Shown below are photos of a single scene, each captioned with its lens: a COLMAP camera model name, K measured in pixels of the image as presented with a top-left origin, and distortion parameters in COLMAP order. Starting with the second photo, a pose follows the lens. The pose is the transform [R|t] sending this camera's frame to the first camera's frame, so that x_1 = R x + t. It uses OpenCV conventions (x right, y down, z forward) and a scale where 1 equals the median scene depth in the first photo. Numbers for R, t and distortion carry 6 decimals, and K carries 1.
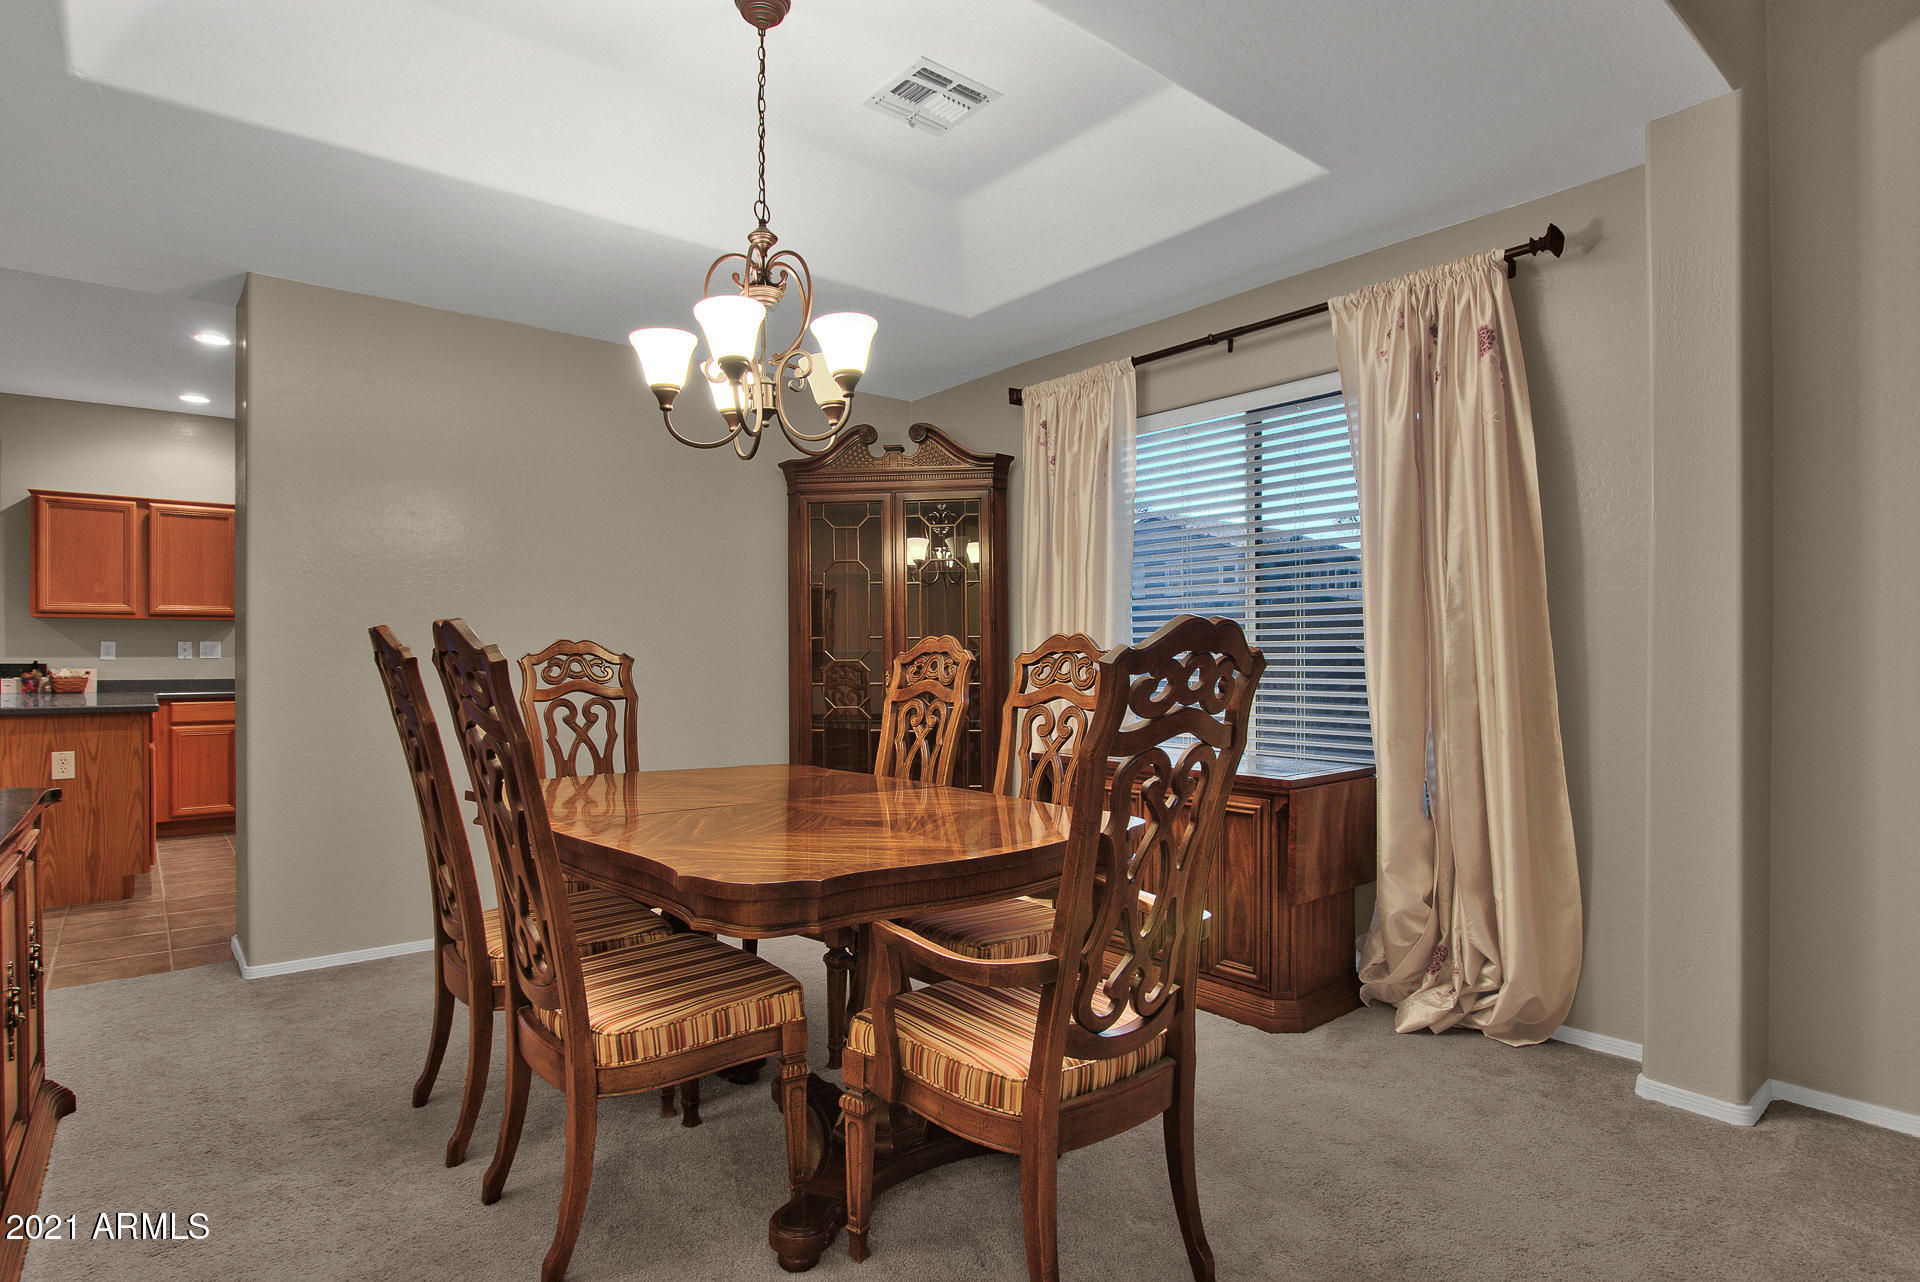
lens RADIAL K [[1028.7, 0, 951.7], [0, 1028.7, 652.6], [0, 0, 1]] dist [-0.014226, -0.002032]
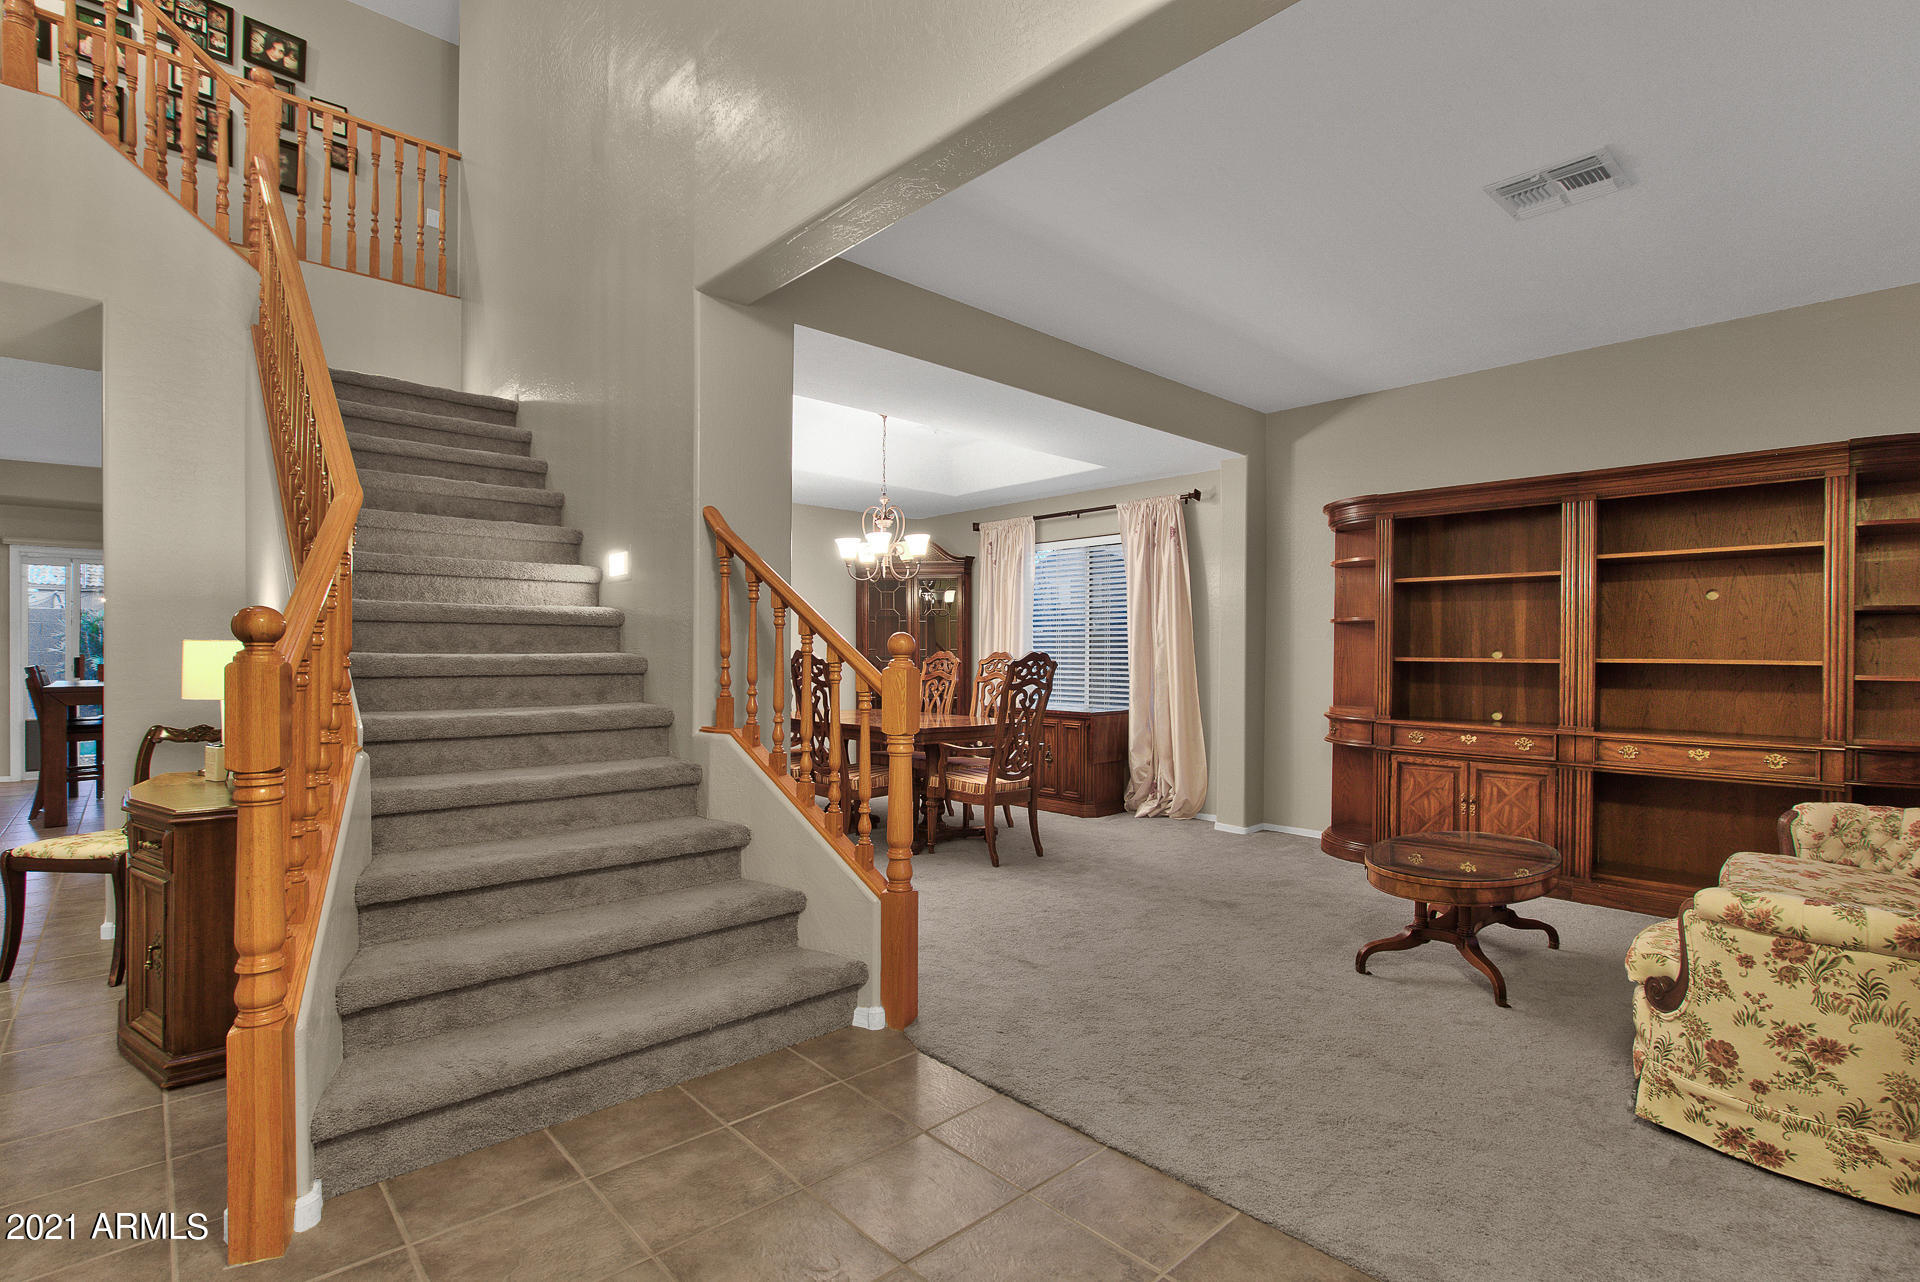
lens RADIAL K [[880.4, 0, 960.7], [0, 880.4, 648.8], [0, 0, 1]] dist [-0.014456, 0.003883]
pose [[0.998112, 0.008061, 0.060889, -0.104117], [-0.007823, 0.999961, -0.004152, -0.015499], [-0.060920, 0.003668, 0.998136, -1.037470]]
